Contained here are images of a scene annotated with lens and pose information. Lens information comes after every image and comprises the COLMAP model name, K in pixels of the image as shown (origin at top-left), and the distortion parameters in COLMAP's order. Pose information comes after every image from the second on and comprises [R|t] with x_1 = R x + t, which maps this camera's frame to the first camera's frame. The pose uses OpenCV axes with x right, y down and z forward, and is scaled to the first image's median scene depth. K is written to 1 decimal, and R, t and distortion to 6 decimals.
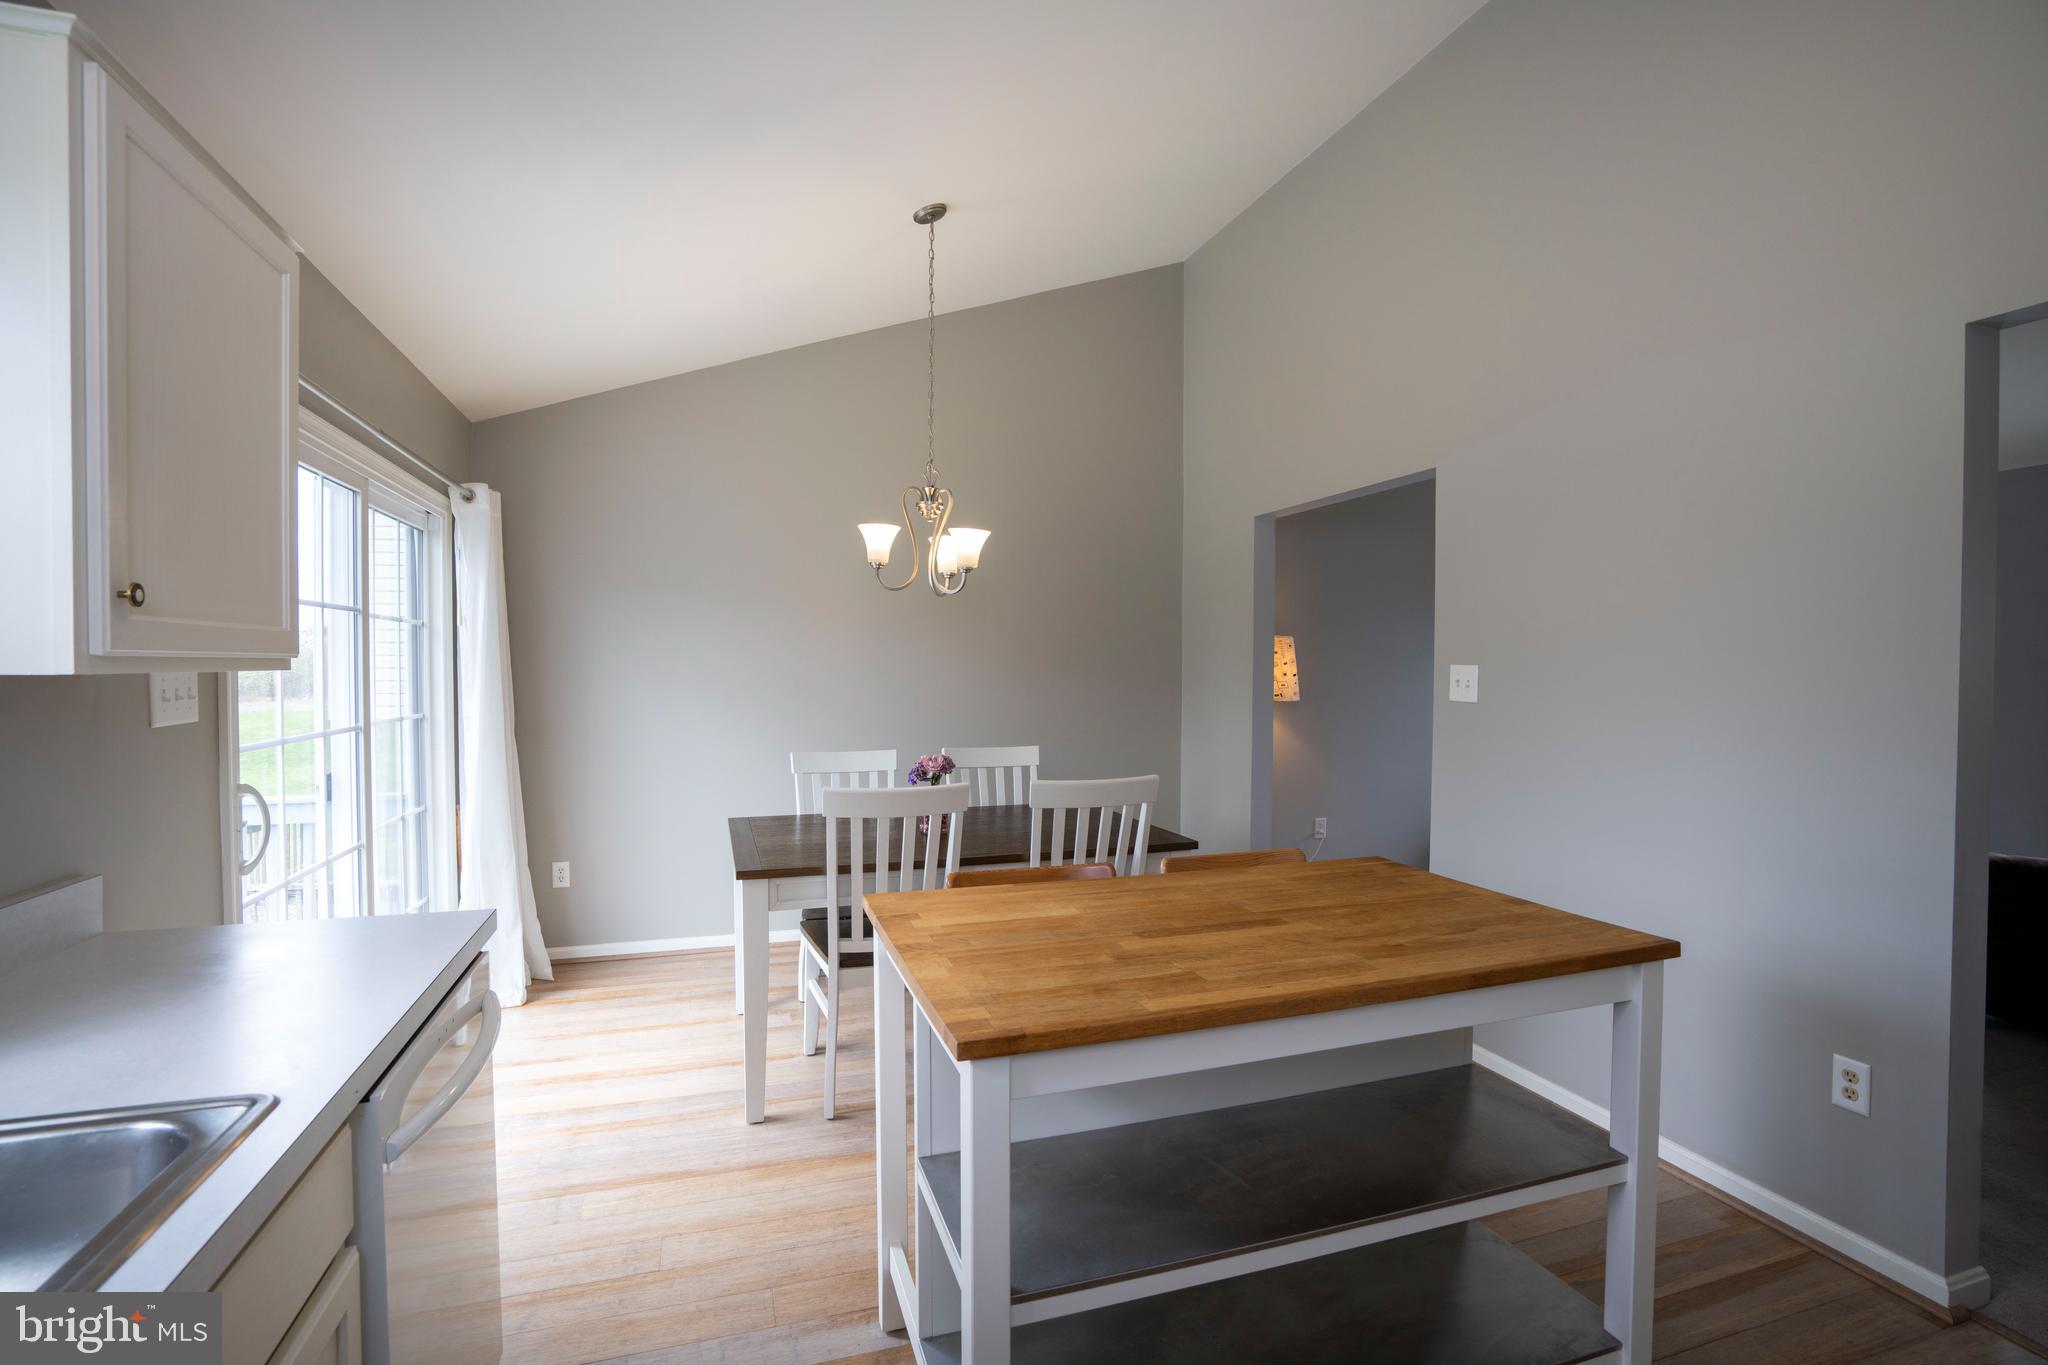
lens RADIAL K [[946.9, 0, 1025.9], [0, 946.9, 680.9], [0, 0, 1]] dist [-0.057057, 0.021543]
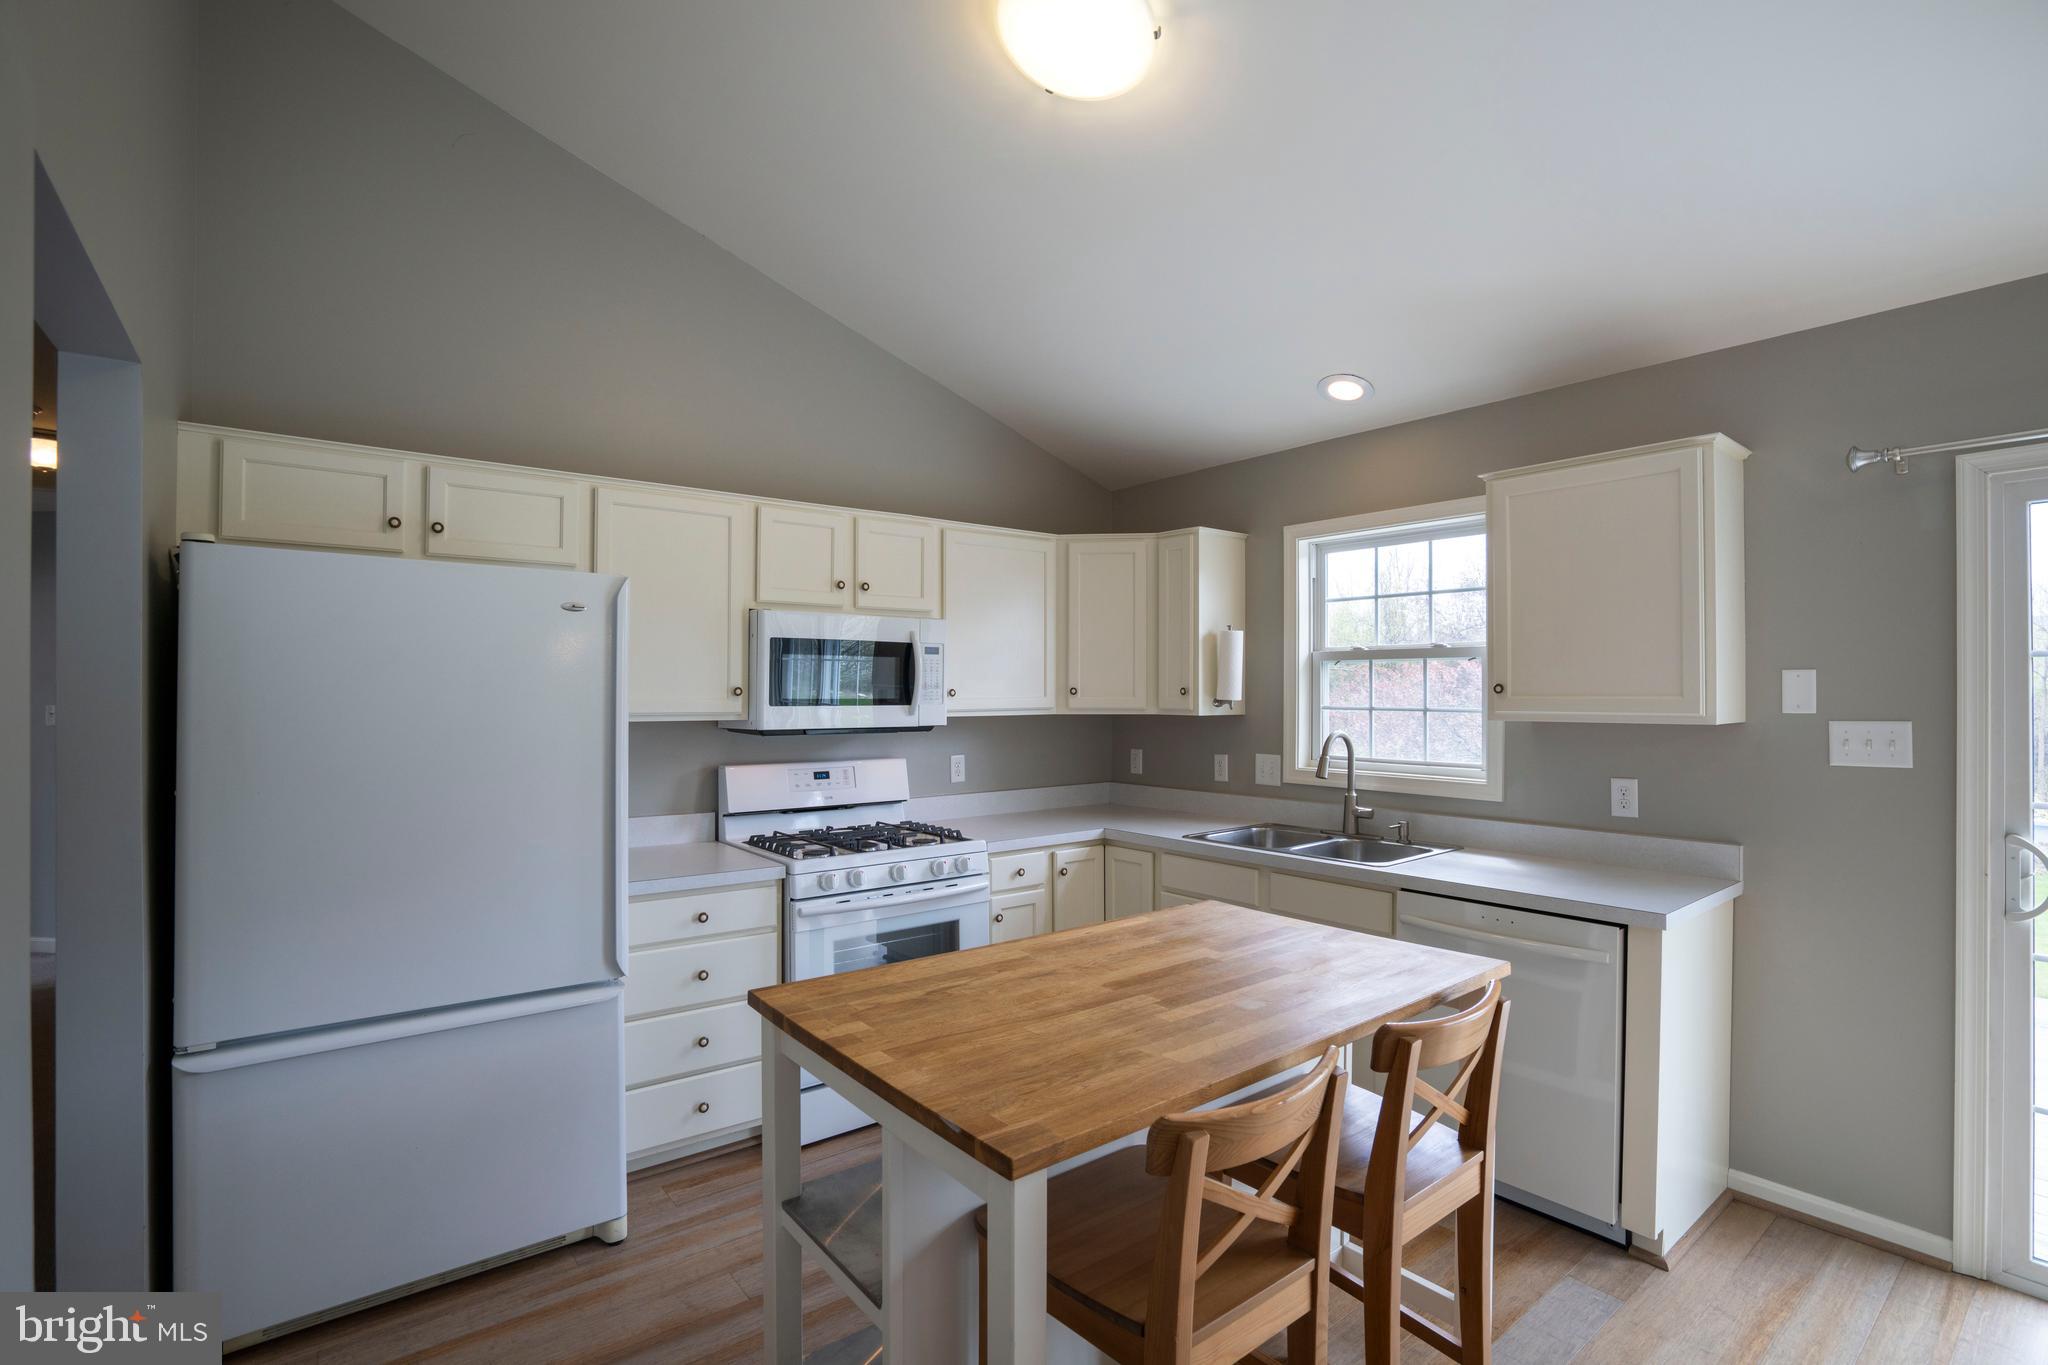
lens RADIAL K [[946.9, 0, 1022.3], [0, 946.9, 688.4], [0, 0, 1]] dist [-0.057057, 0.021543]
pose [[-0.940585, -0.004120, -0.339532, 0.745479], [-0.007654, 0.999930, 0.009069, -0.074883], [0.339471, 0.011129, -0.940551, 2.027133]]
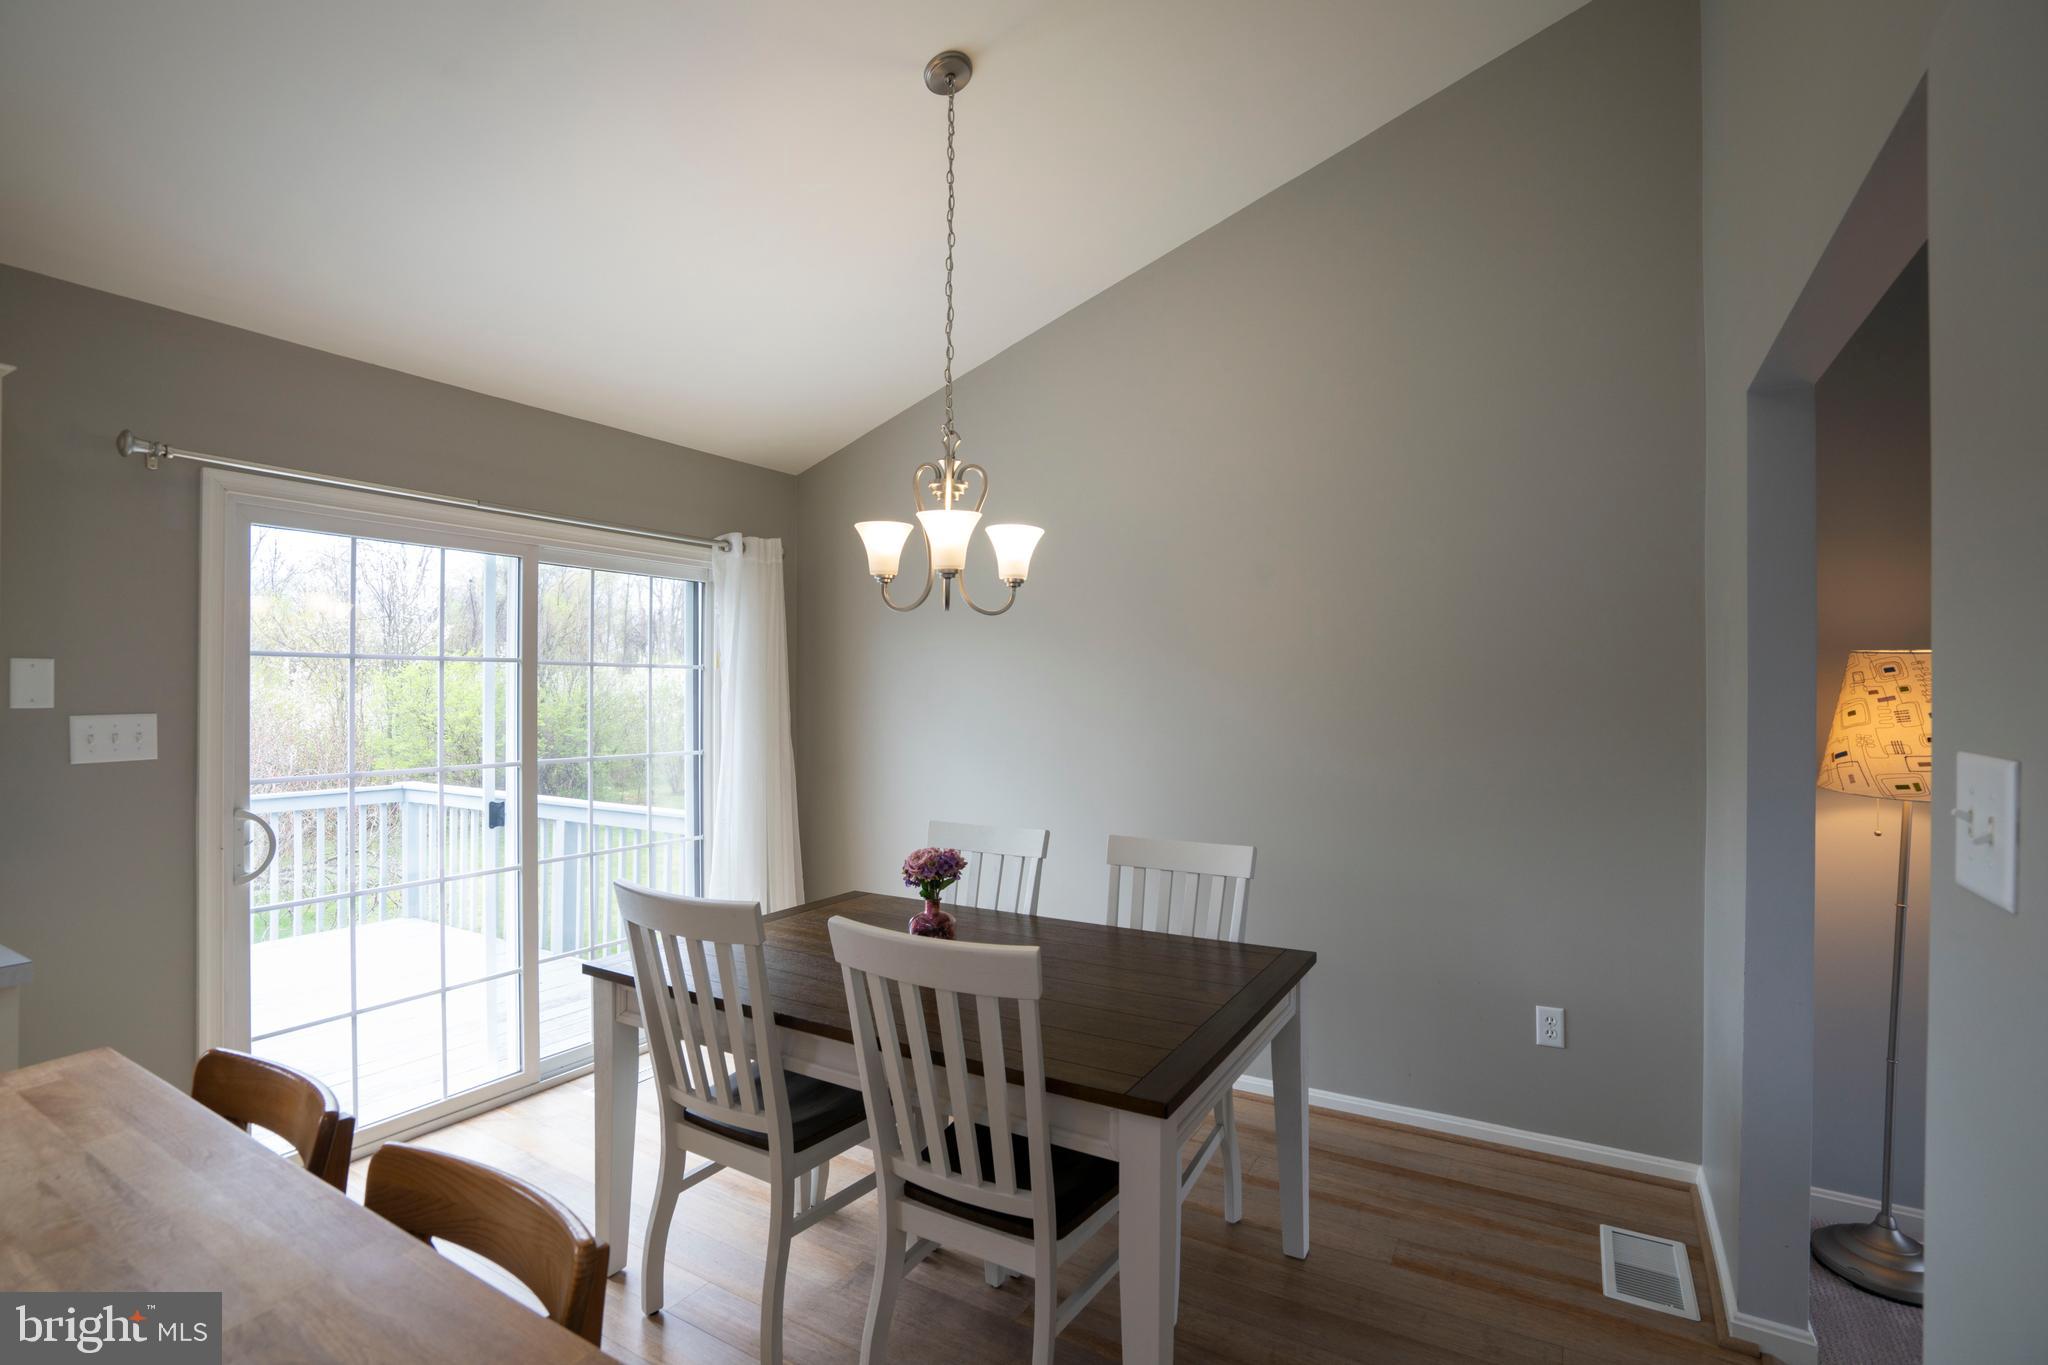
lens RADIAL K [[946.9, 0, 1015.8], [0, 946.9, 691.2], [0, 0, 1]] dist [-0.057057, 0.021543]
pose [[0.645572, 0.001182, -0.763698, 0.958427], [-0.014758, 0.999831, -0.010928, -0.060894], [0.763557, 0.018326, 0.645481, 1.256659]]
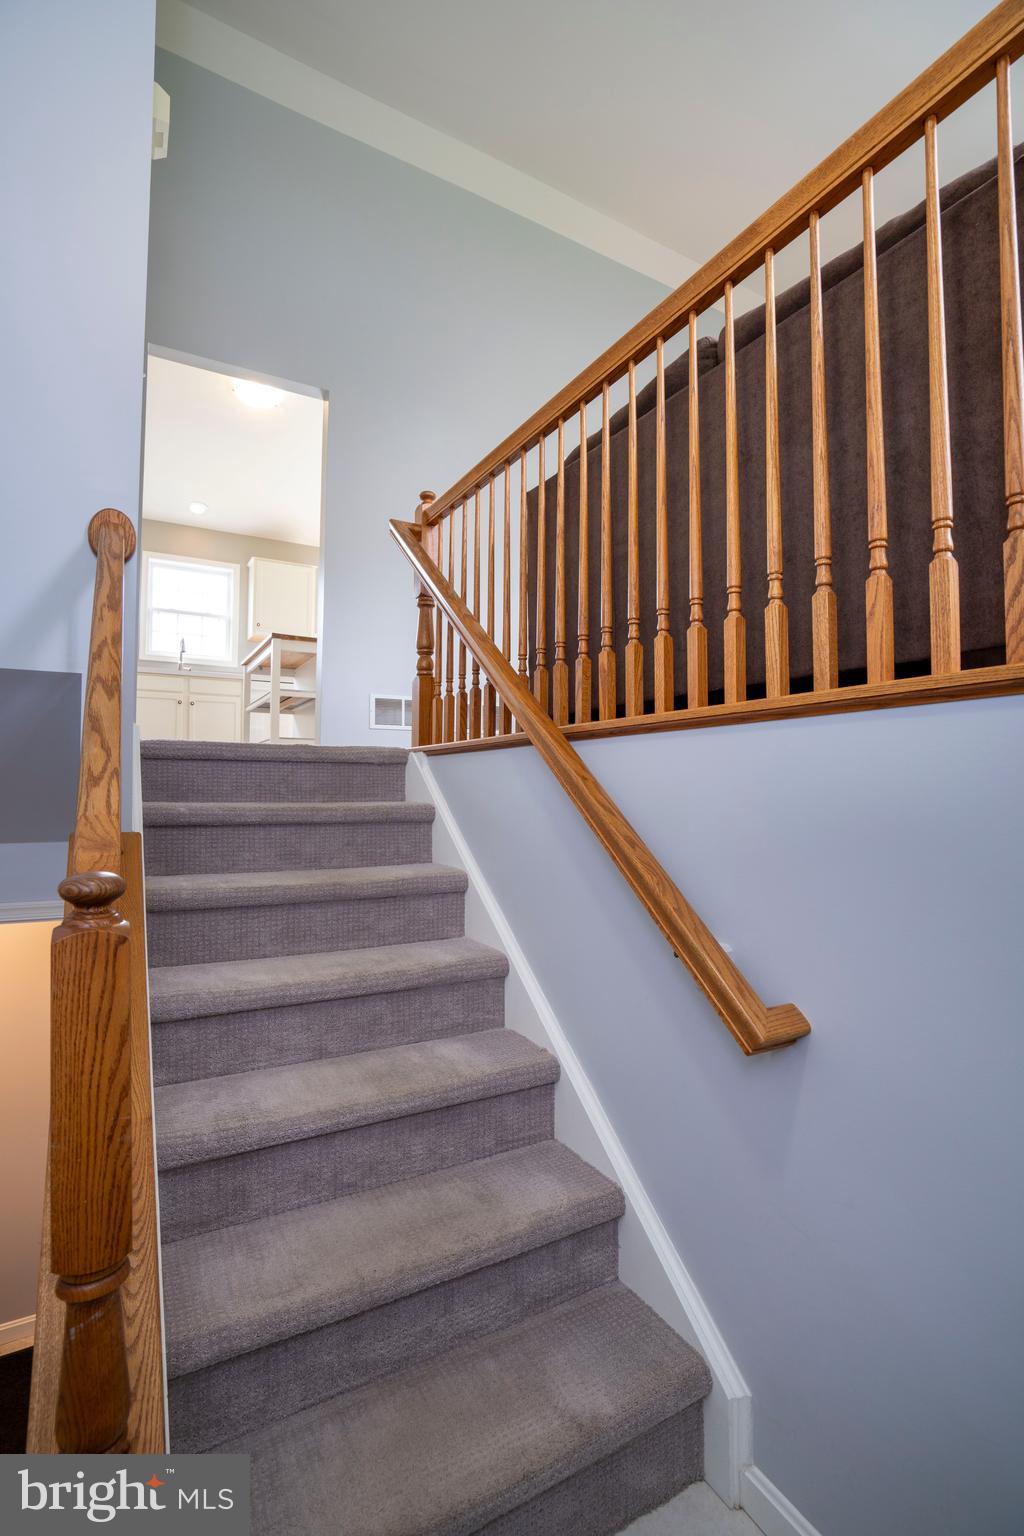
lens RADIAL K [[710.2, 0, 513.7], [0, 710.2, 768.6], [0, 0, 1]] dist [-0.057057, 0.021543]
pose [[0.196741, -0.024879, -0.980140, 3.720682], [-0.018354, 0.999409, -0.029052, 0.889232], [0.980284, 0.023705, 0.196169, 1.384729]]
